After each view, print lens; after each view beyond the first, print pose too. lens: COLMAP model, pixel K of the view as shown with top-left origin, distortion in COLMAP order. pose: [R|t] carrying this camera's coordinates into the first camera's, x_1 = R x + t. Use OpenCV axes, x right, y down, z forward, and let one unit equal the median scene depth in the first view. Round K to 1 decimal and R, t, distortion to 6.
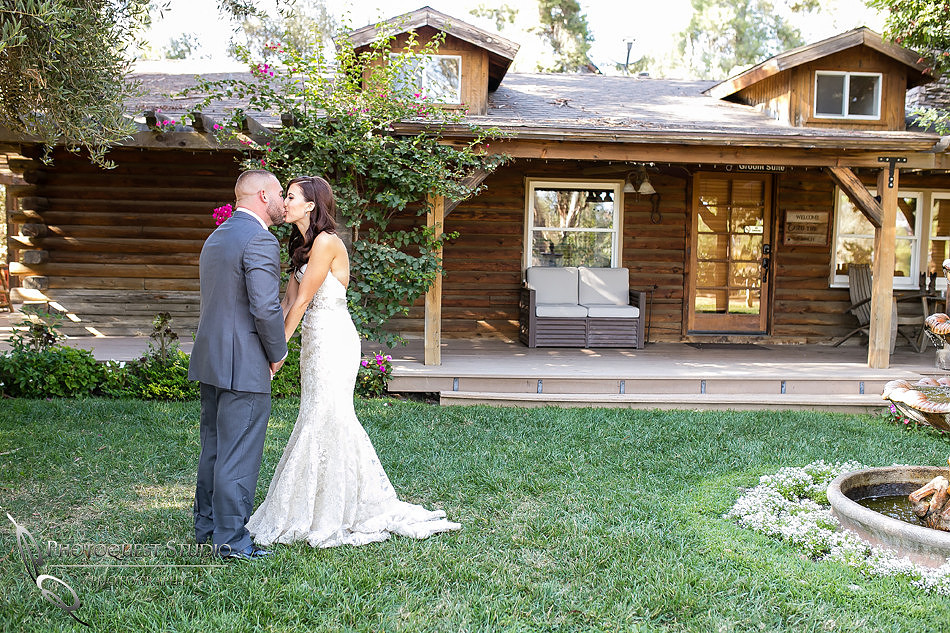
lens RADIAL K [[942.5, 0, 477.0], [0, 942.5, 304.9], [0, 0, 1]] dist [-0.025208, 0.000000]
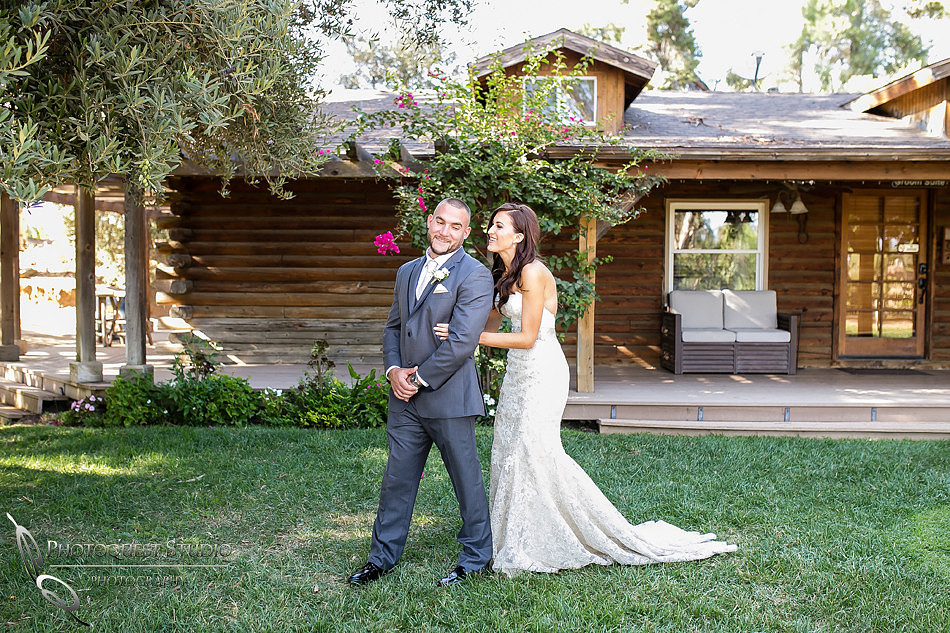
lens RADIAL K [[942.5, 0, 456.2], [0, 942.5, 330.0], [0, 0, 1]] dist [-0.025208, 0.000000]
pose [[0.994152, -0.008392, -0.107662, -0.062921], [0.008643, 0.999961, 0.001865, -0.003248], [0.107643, -0.002784, 0.994186, 0.008480]]
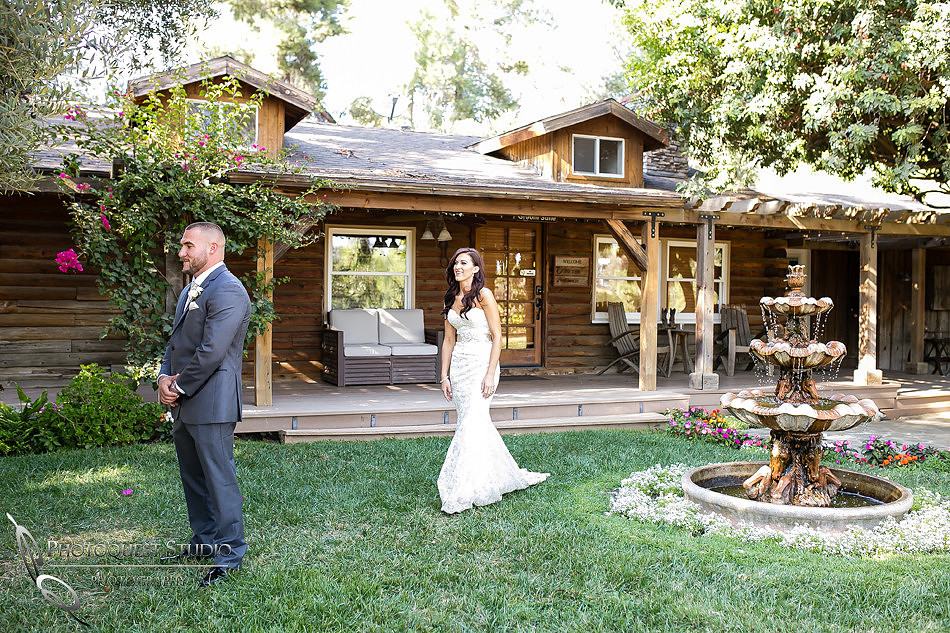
lens RADIAL K [[942.5, 0, 474.0], [0, 942.5, 311.5], [0, 0, 1]] dist [-0.025208, 0.000000]
pose [[0.947700, -0.016021, 0.318761, -0.131675], [0.027672, 0.999103, -0.032056, 0.000083], [-0.317962, 0.039200, 0.947293, -0.042621]]
